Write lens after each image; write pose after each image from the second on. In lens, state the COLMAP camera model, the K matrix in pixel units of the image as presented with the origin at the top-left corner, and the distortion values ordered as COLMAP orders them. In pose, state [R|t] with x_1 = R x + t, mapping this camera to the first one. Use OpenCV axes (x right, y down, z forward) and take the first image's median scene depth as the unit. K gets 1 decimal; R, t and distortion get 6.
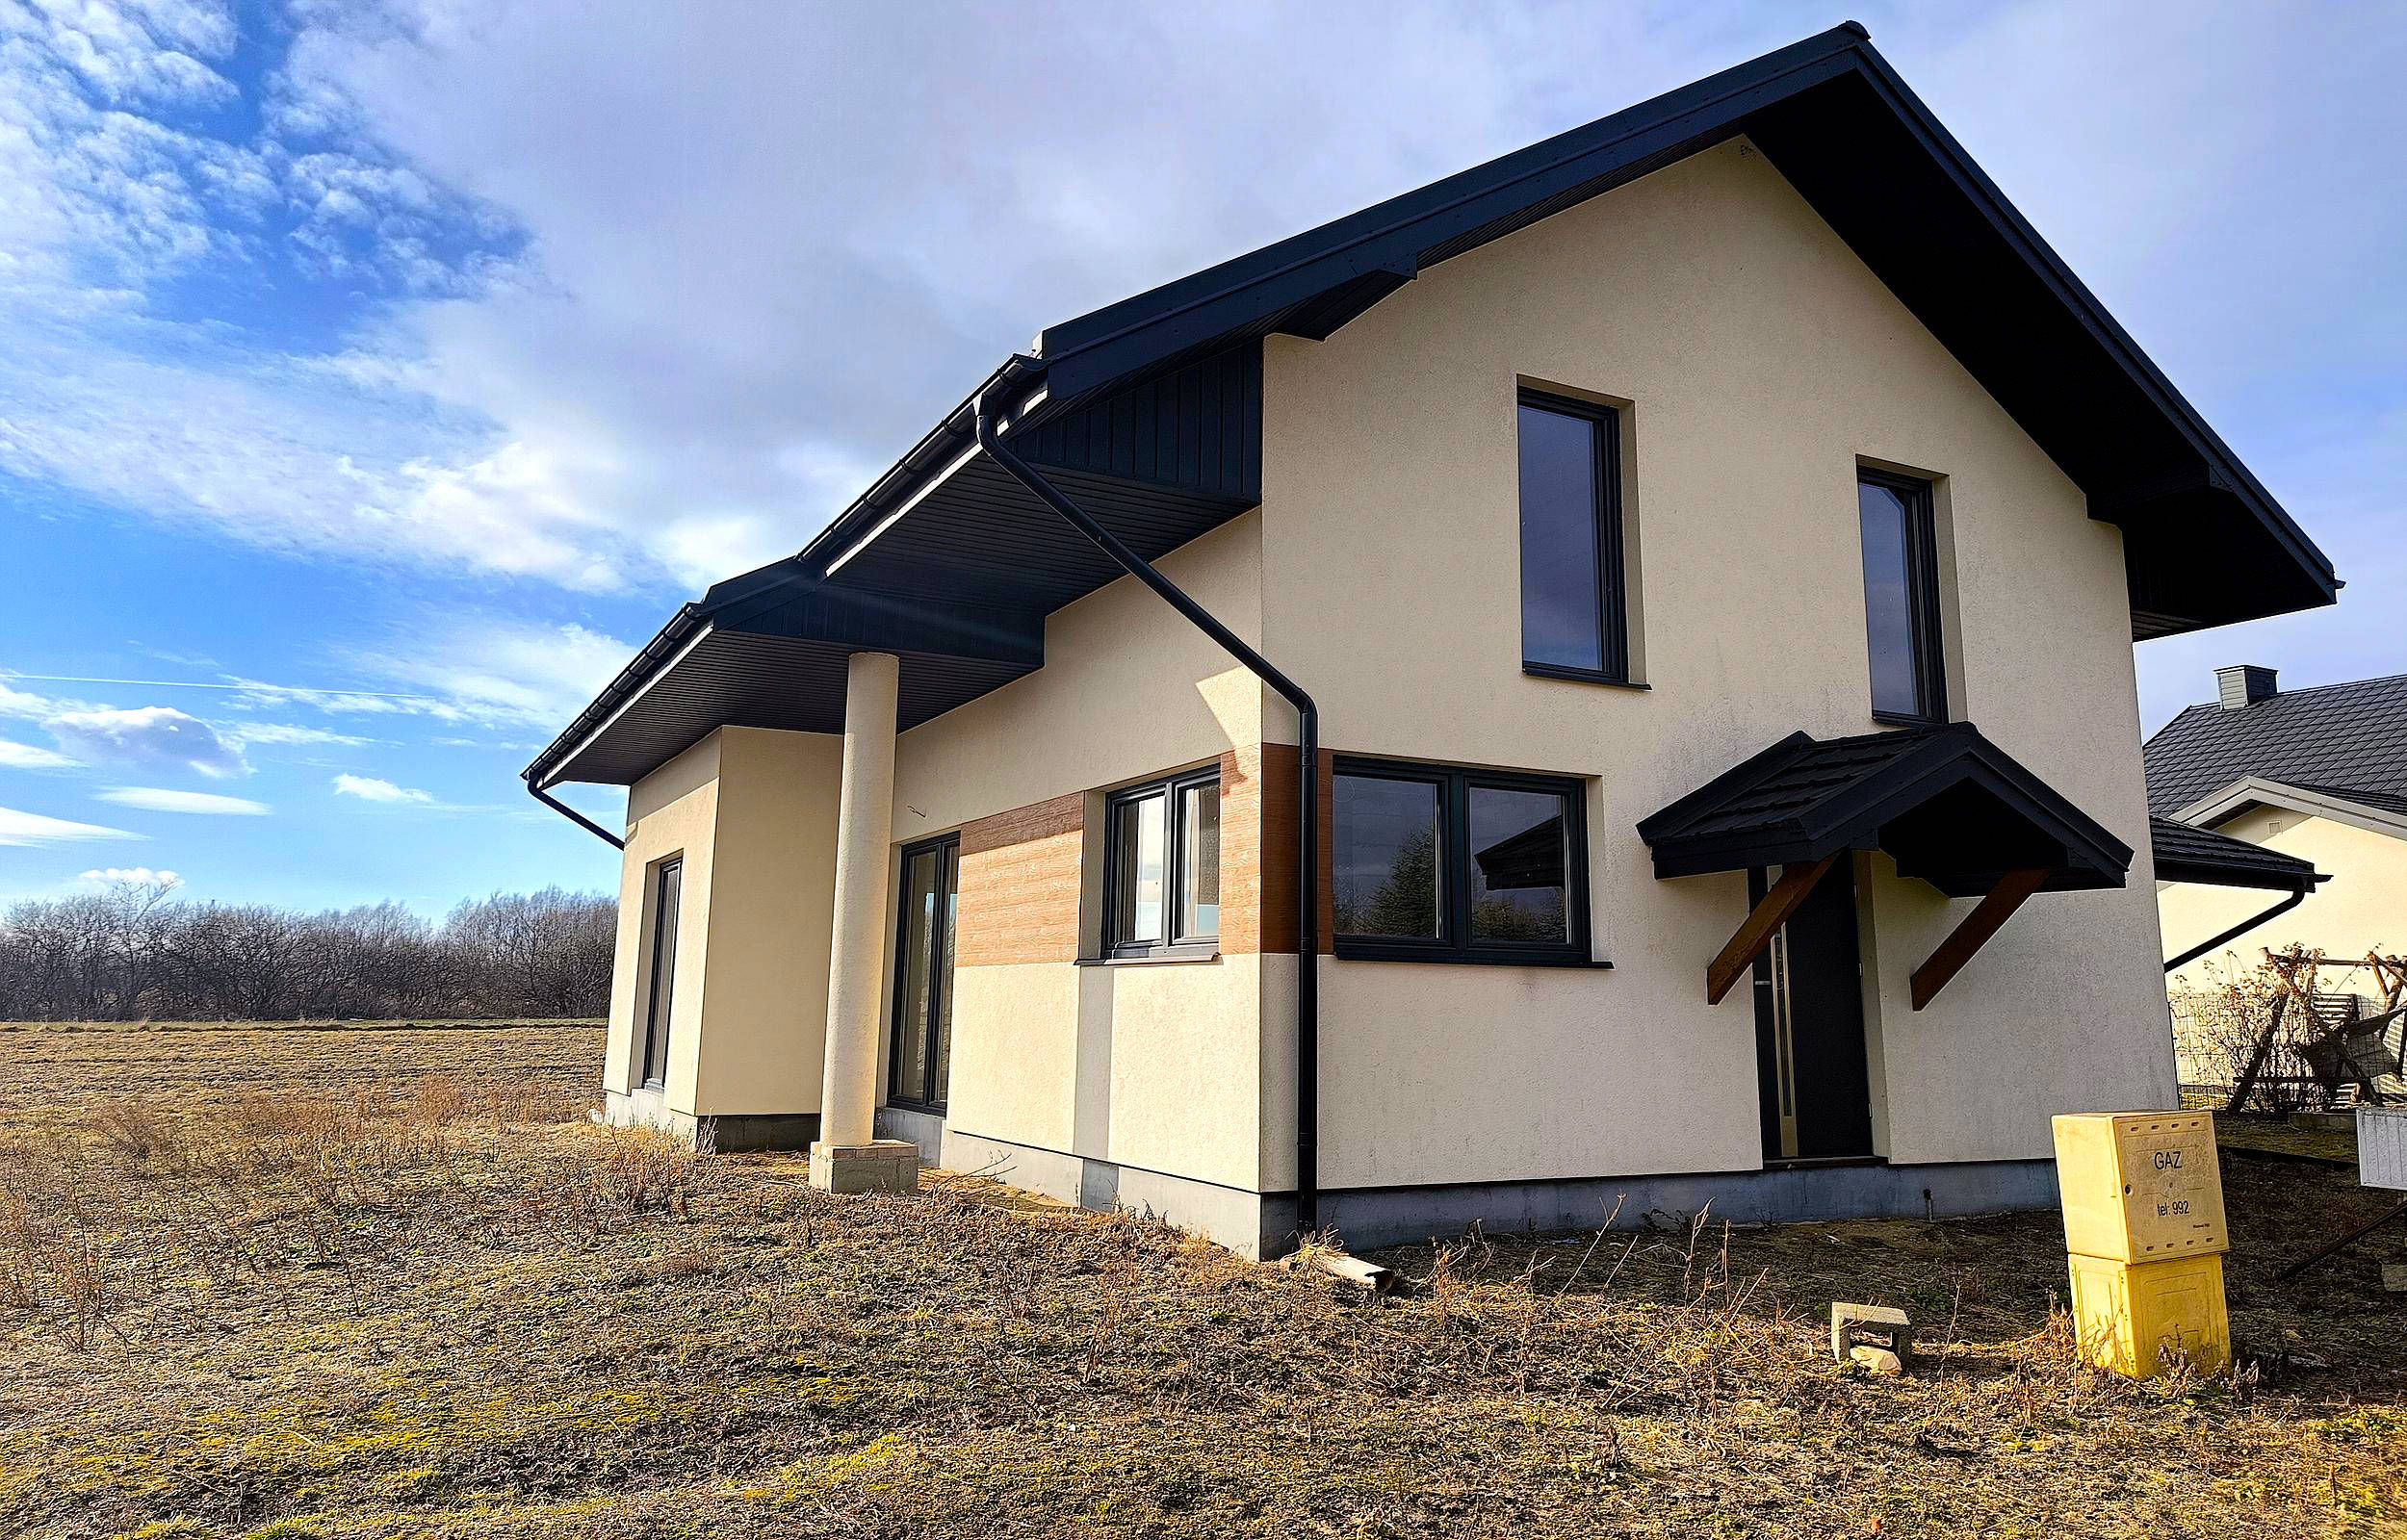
lens RADIAL K [[1699.3, 0, 1208.0], [0, 1699.3, 759.6], [0, 0, 1]] dist [0.009657, 0.003945]
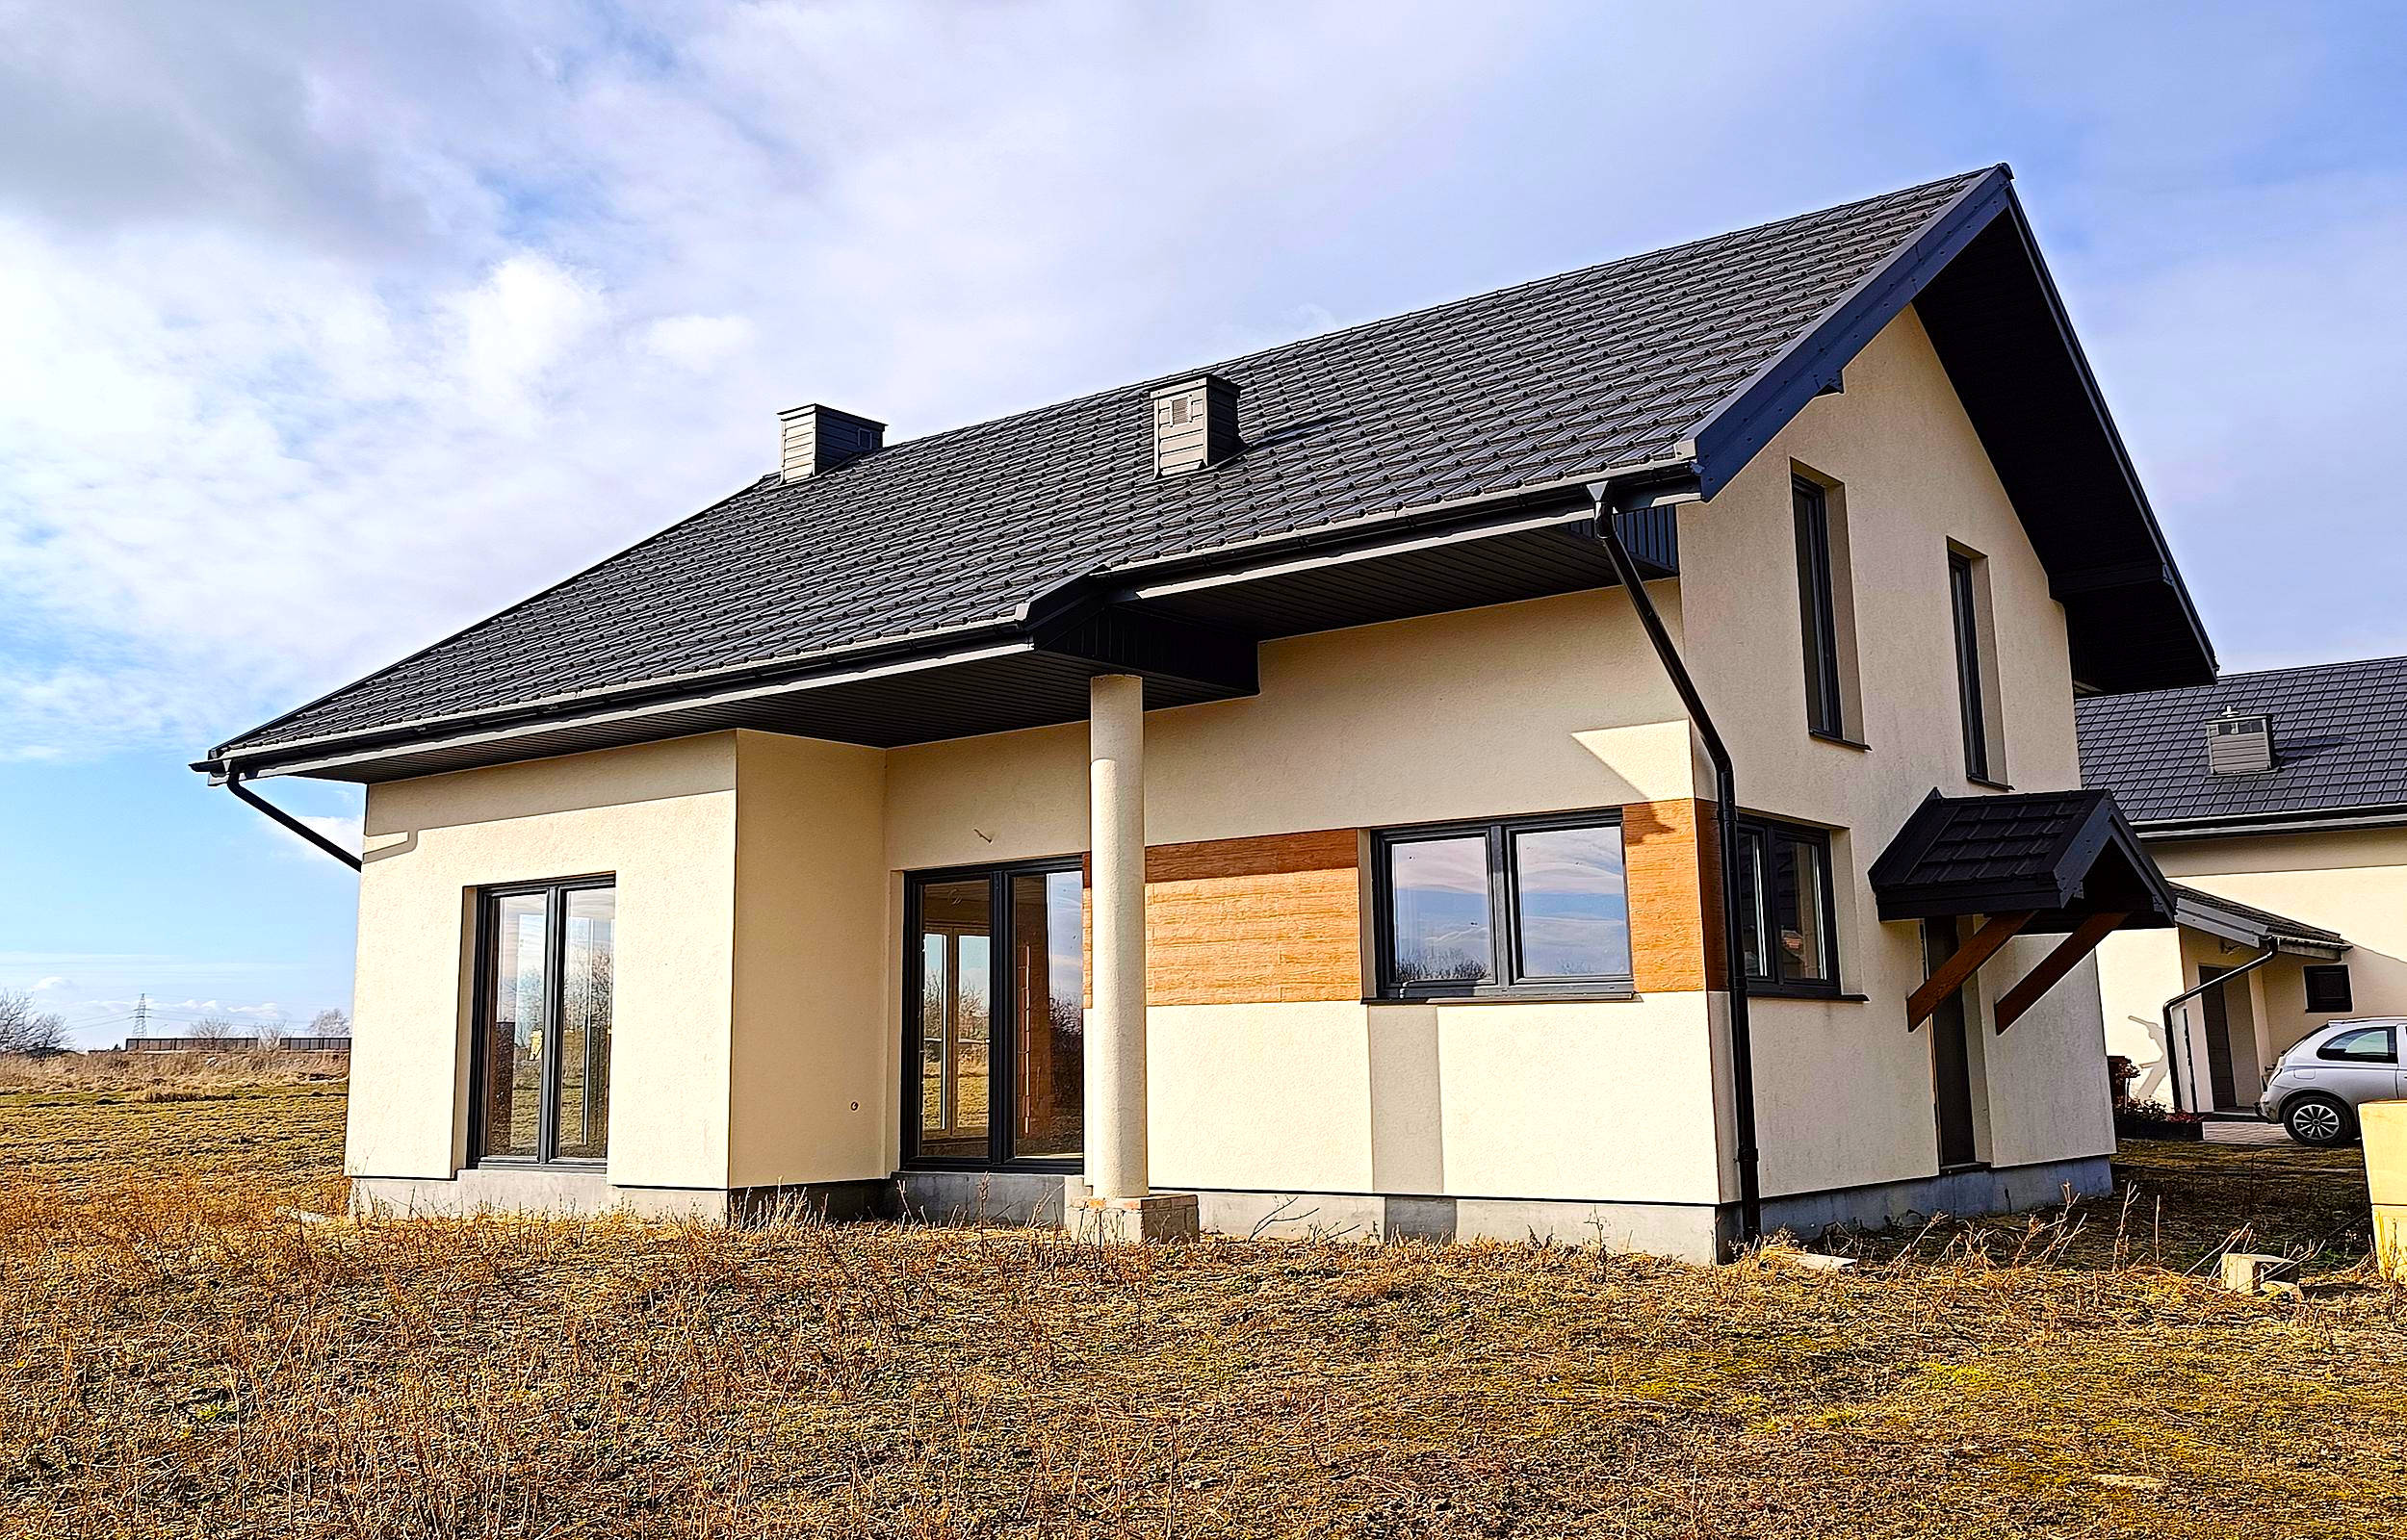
lens RADIAL K [[2258.7, 0, 1198.4], [0, 2258.7, 770.8], [0, 0, 1]] dist [0.004785, 0.000000]
pose [[0.911482, 0.029492, 0.410282, -0.750110], [-0.036777, 0.999275, 0.009874, -0.026337], [-0.409693, -0.024089, 0.911905, -0.169811]]
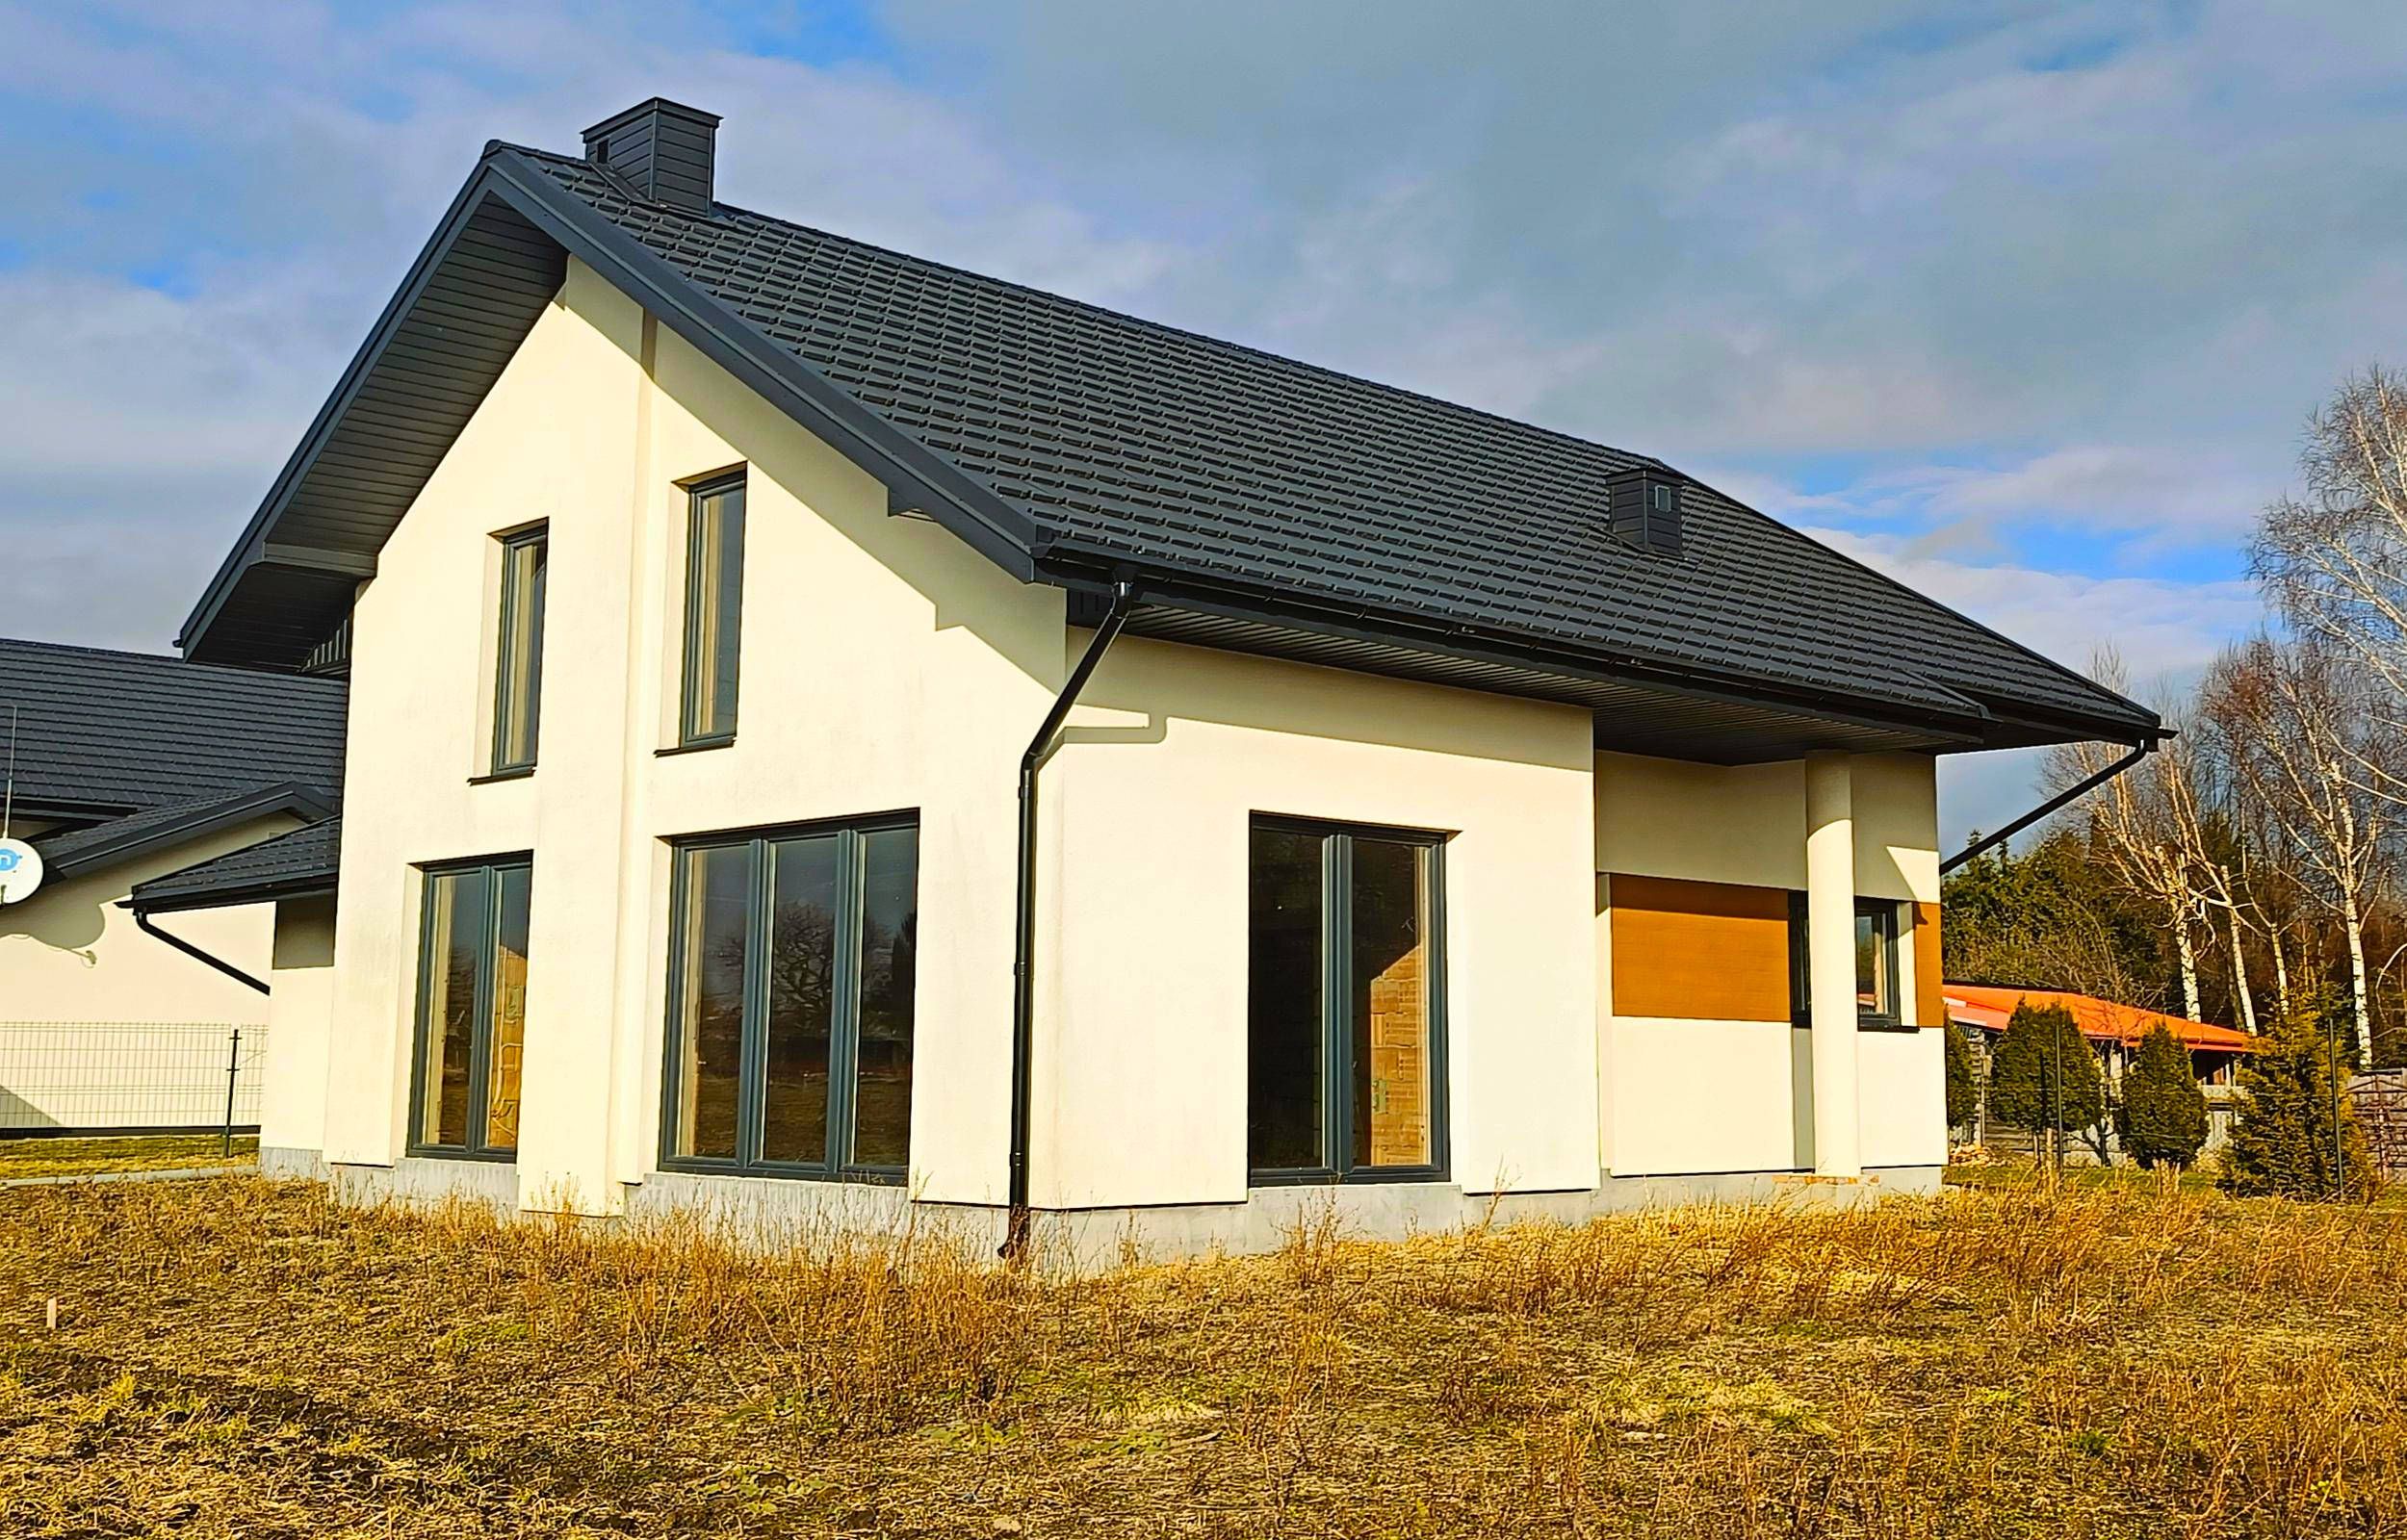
lens RADIAL K [[2665.3, 0, 1201.2], [0, 2665.3, 769.0], [0, 0, 1]] dist [0.024208, 0.000000]
pose [[-0.259223, 0.079884, 0.962508, -2.018196], [-0.169599, 0.977323, -0.126790, 0.276797], [-0.950810, -0.196107, -0.239796, 2.049317]]
